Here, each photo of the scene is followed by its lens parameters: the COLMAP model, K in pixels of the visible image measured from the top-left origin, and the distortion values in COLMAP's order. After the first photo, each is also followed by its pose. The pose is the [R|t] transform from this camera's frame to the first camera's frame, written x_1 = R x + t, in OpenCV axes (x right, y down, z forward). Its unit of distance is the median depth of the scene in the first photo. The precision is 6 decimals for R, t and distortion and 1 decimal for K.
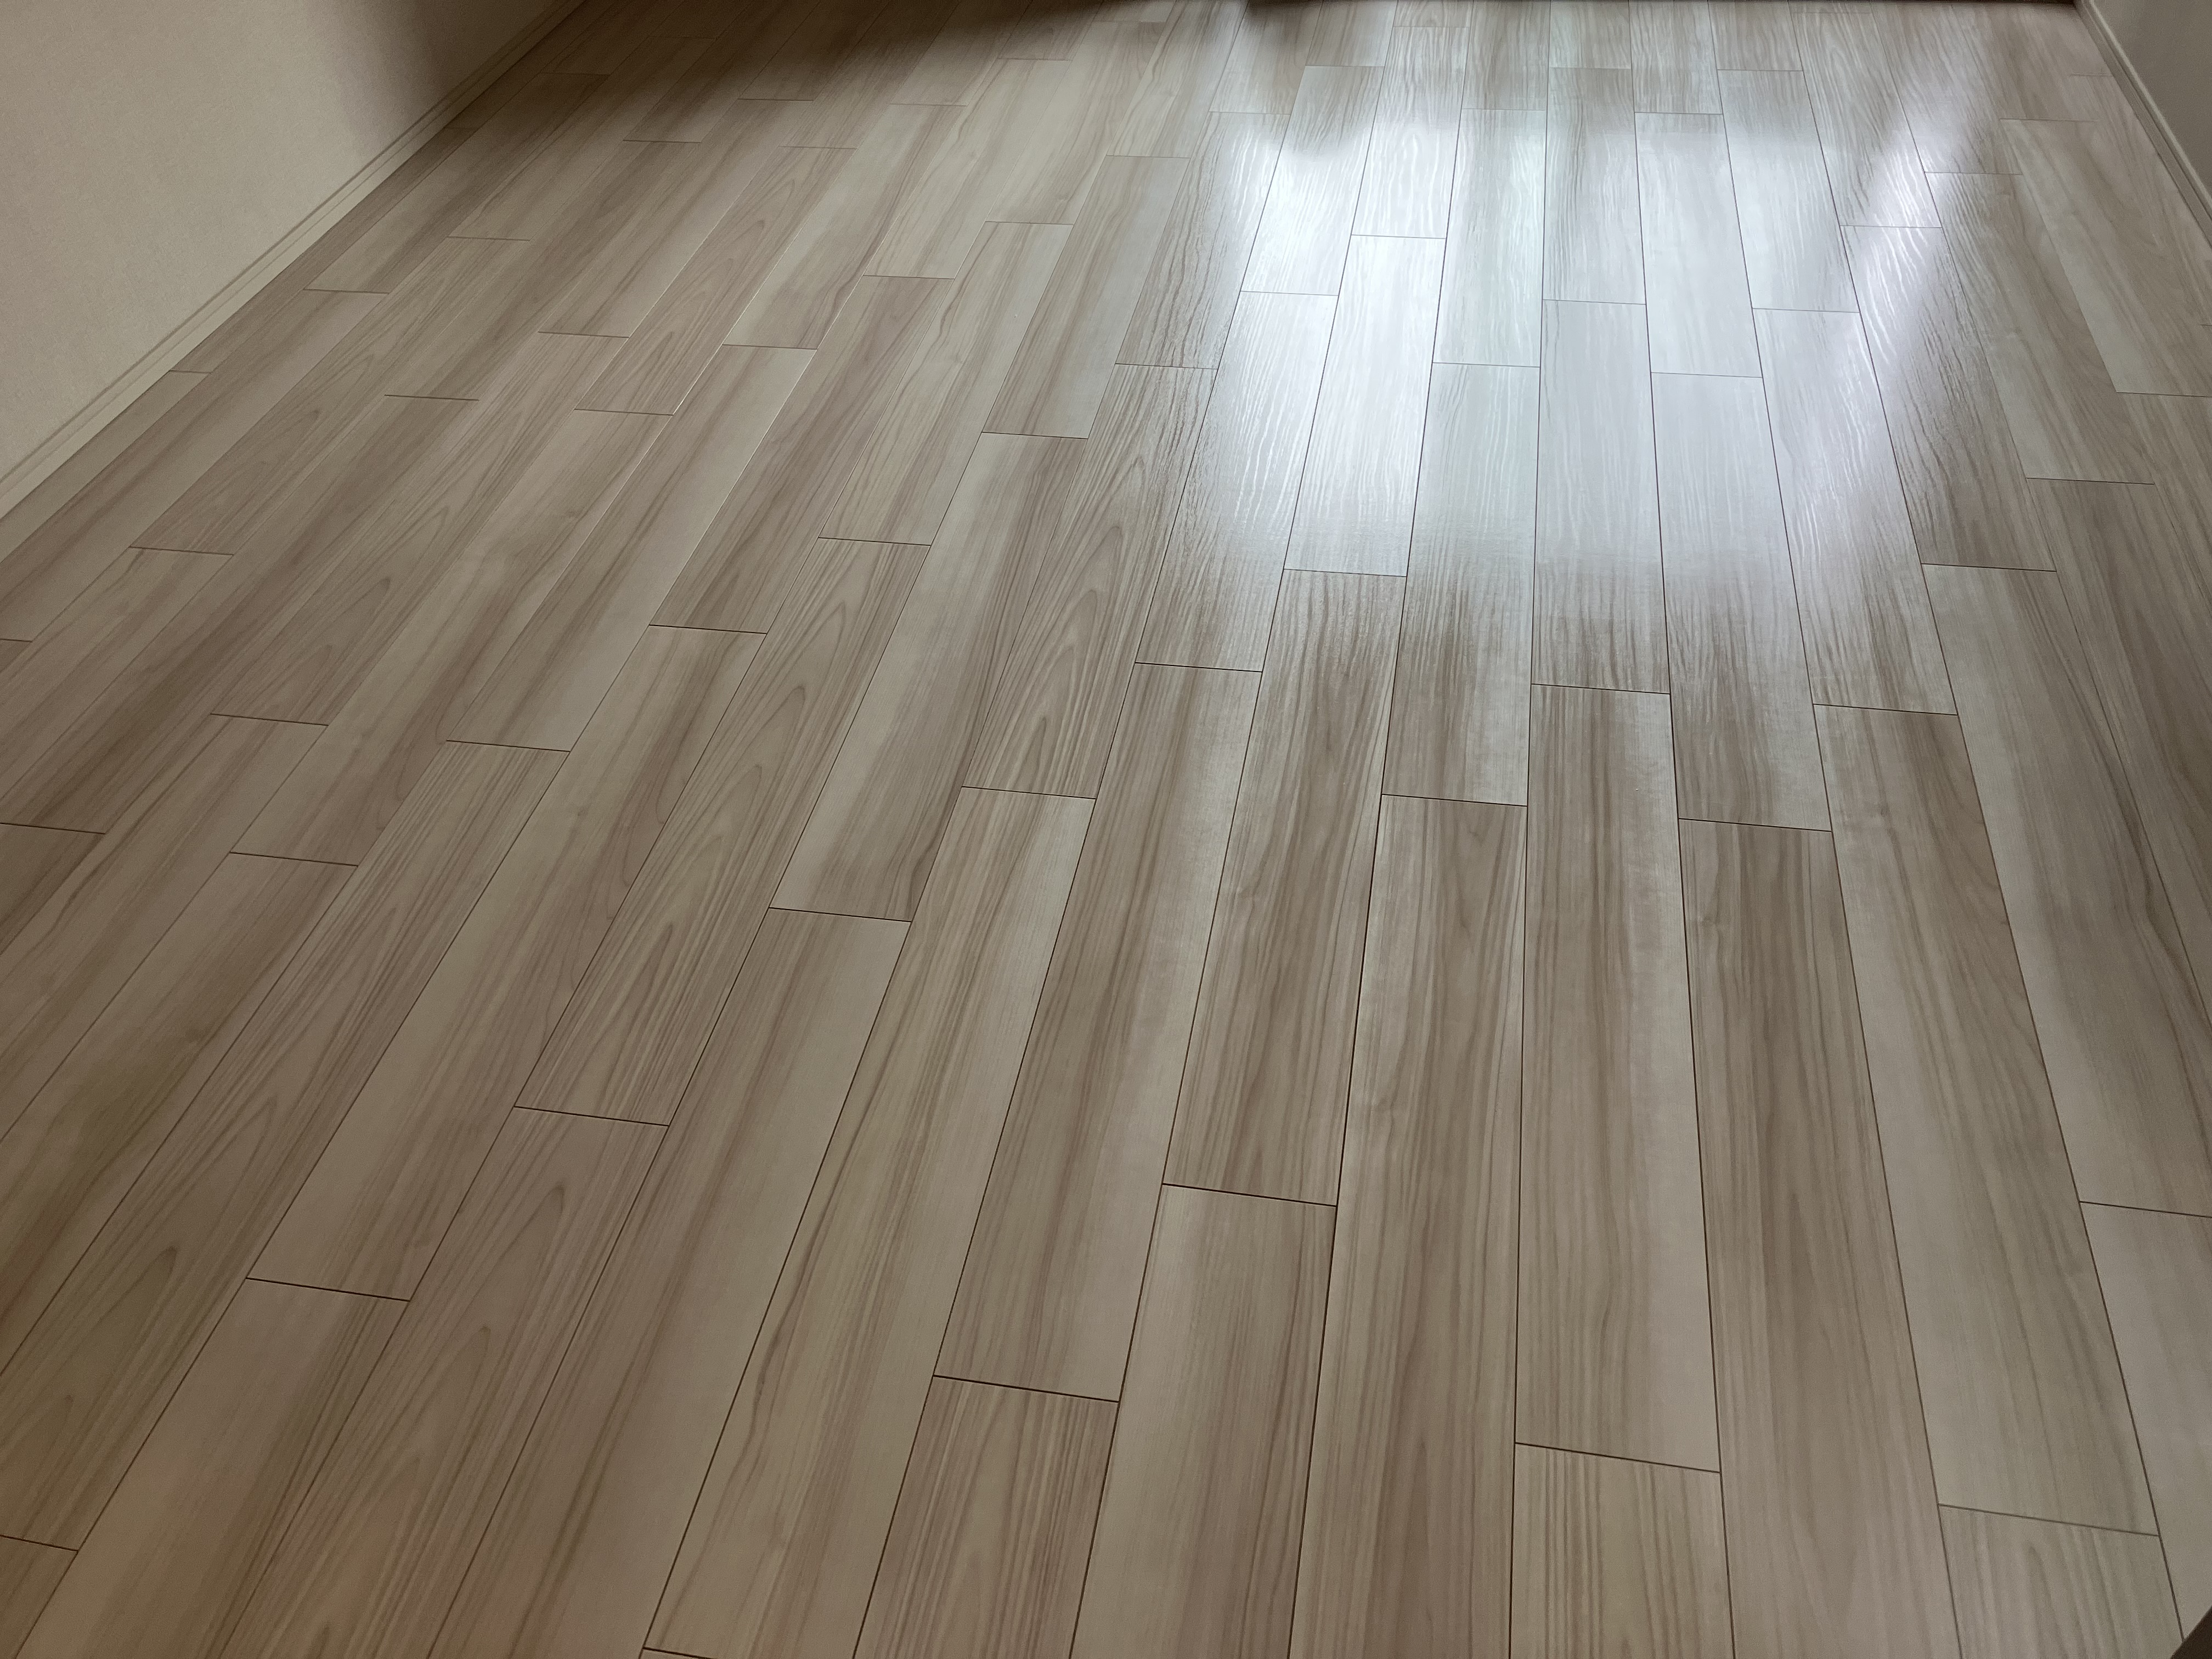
lens RADIAL K [[1821.5, 0, 1093.0], [0, 1821.5, 813.8], [0, 0, 1]] dist [0.045632, -0.029441]
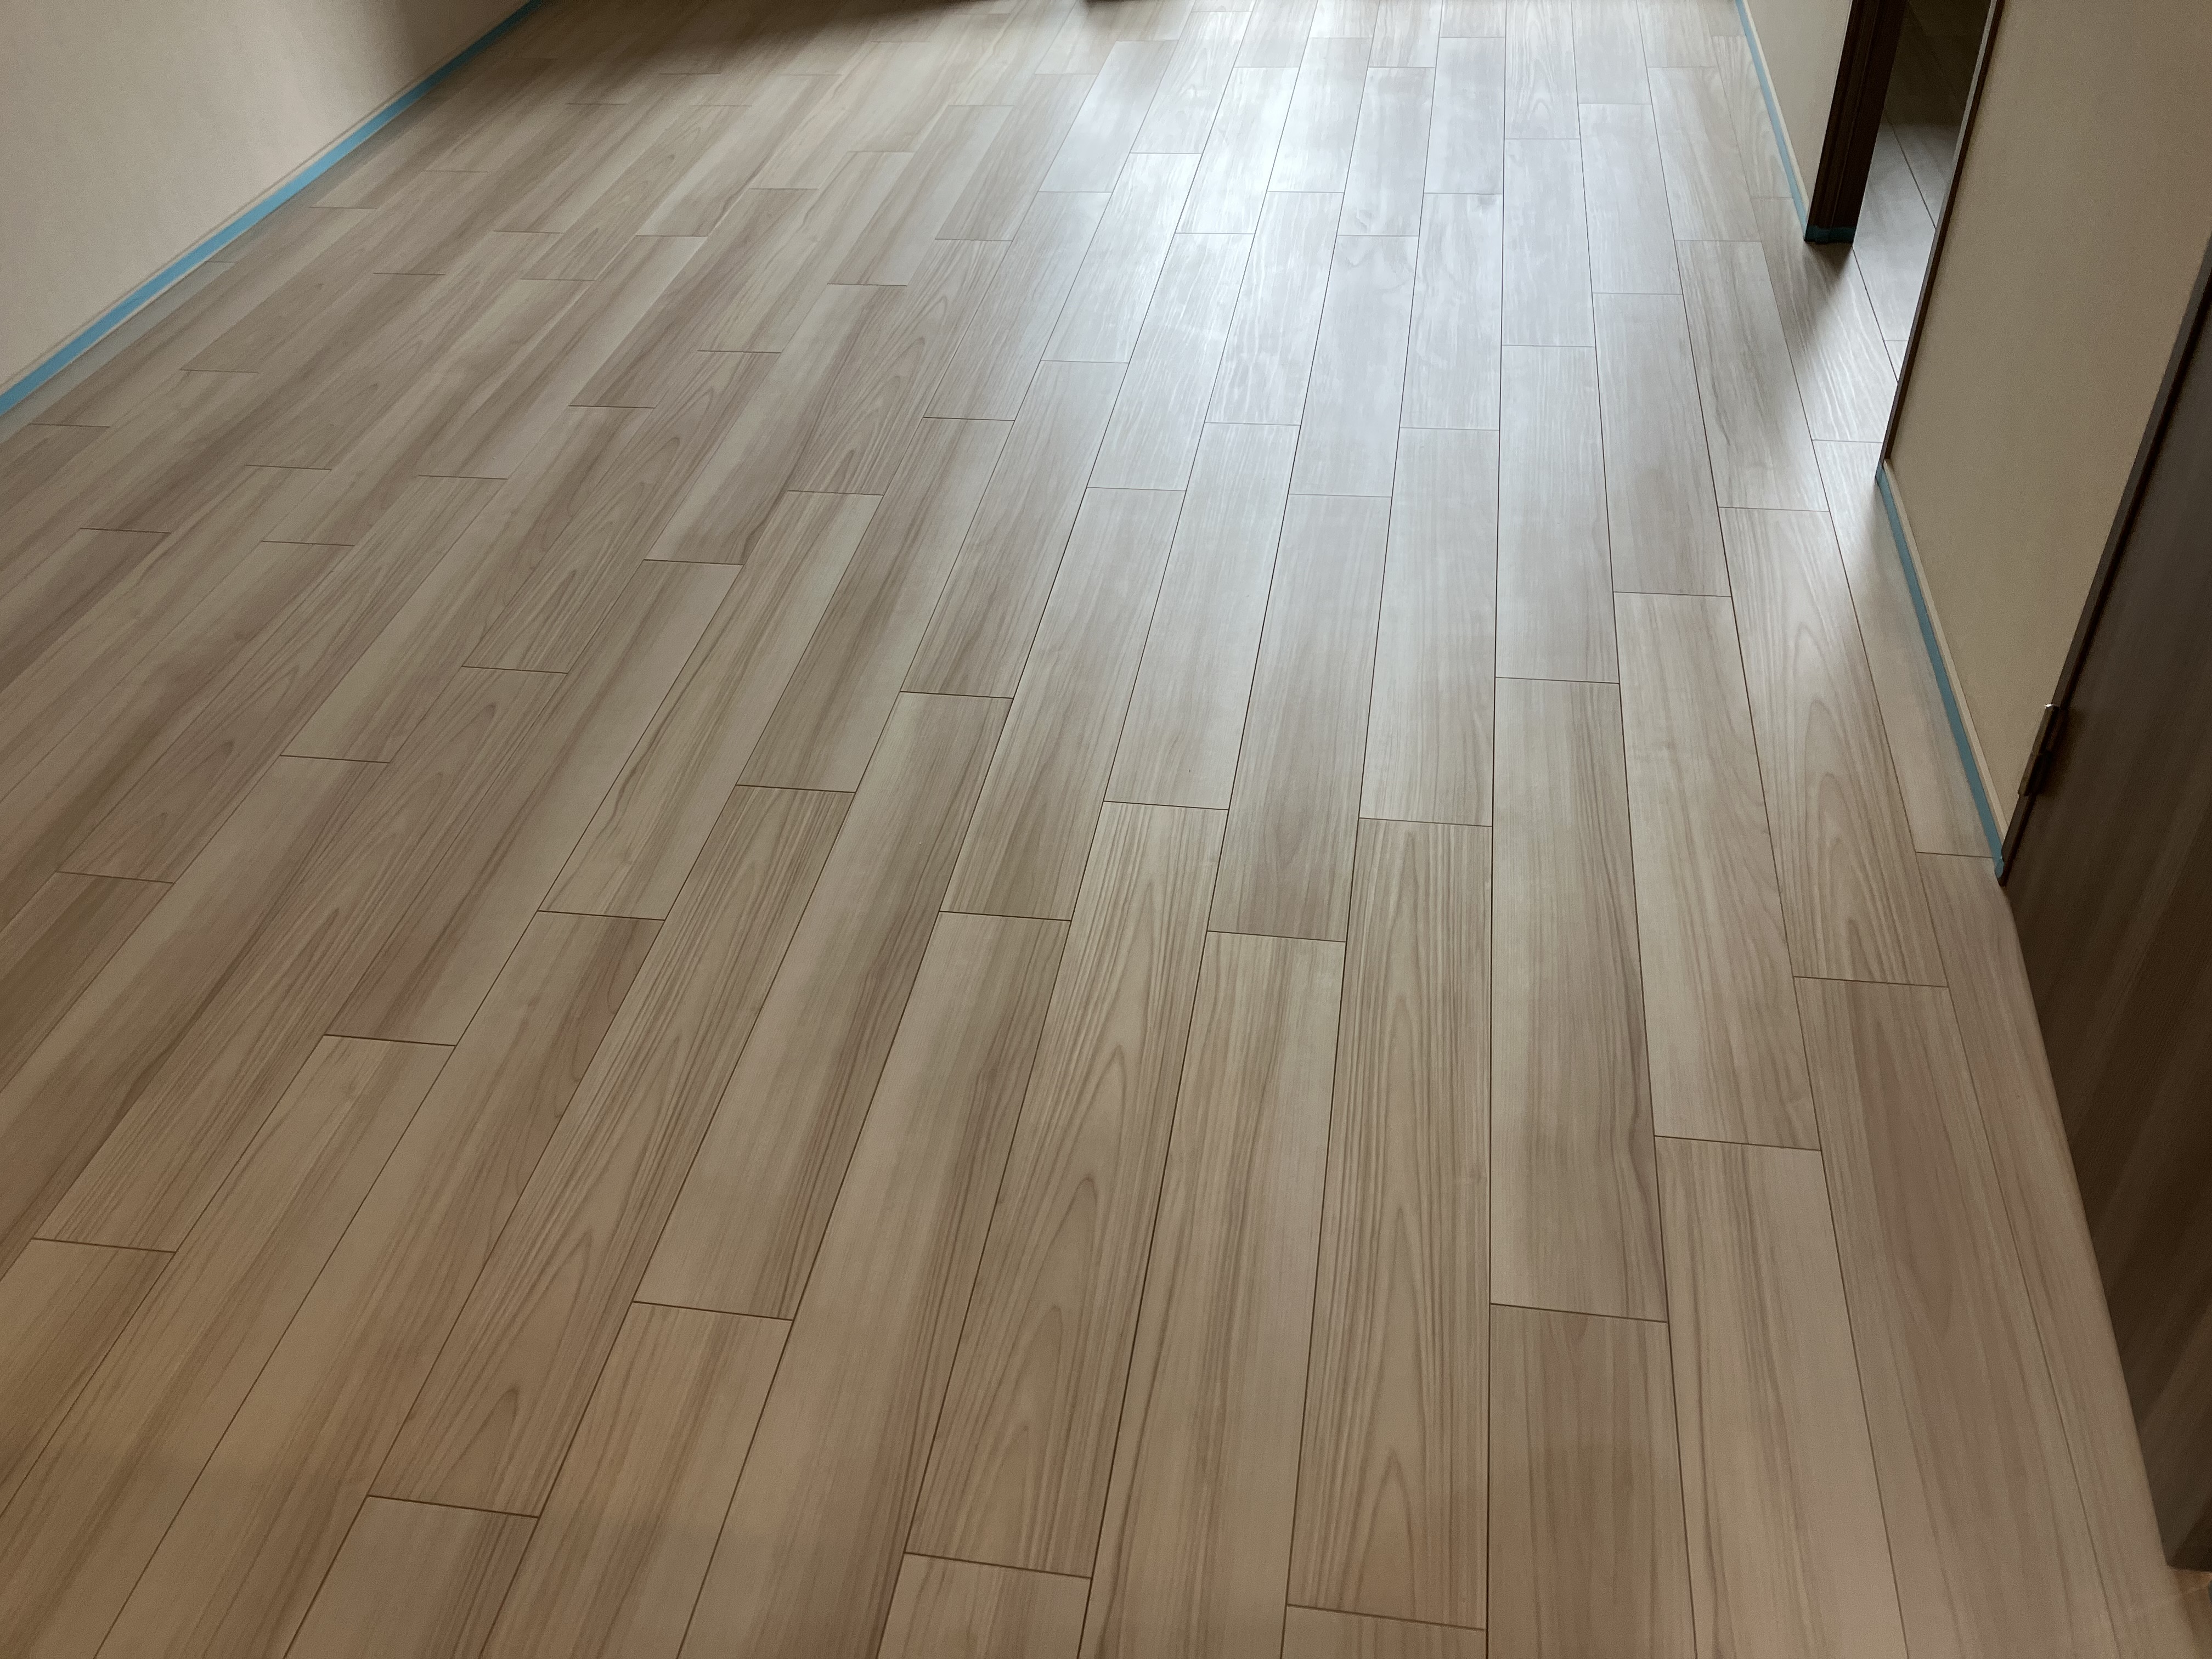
lens RADIAL K [[1821.5, 0, 1097.5], [0, 1821.5, 825.5], [0, 0, 1]] dist [0.045632, -0.029441]
pose [[0.999872, -0.015053, 0.005482, 0.145196], [0.015259, 0.999100, -0.039576, 0.284411], [-0.004881, 0.039654, 0.999202, -0.366868]]
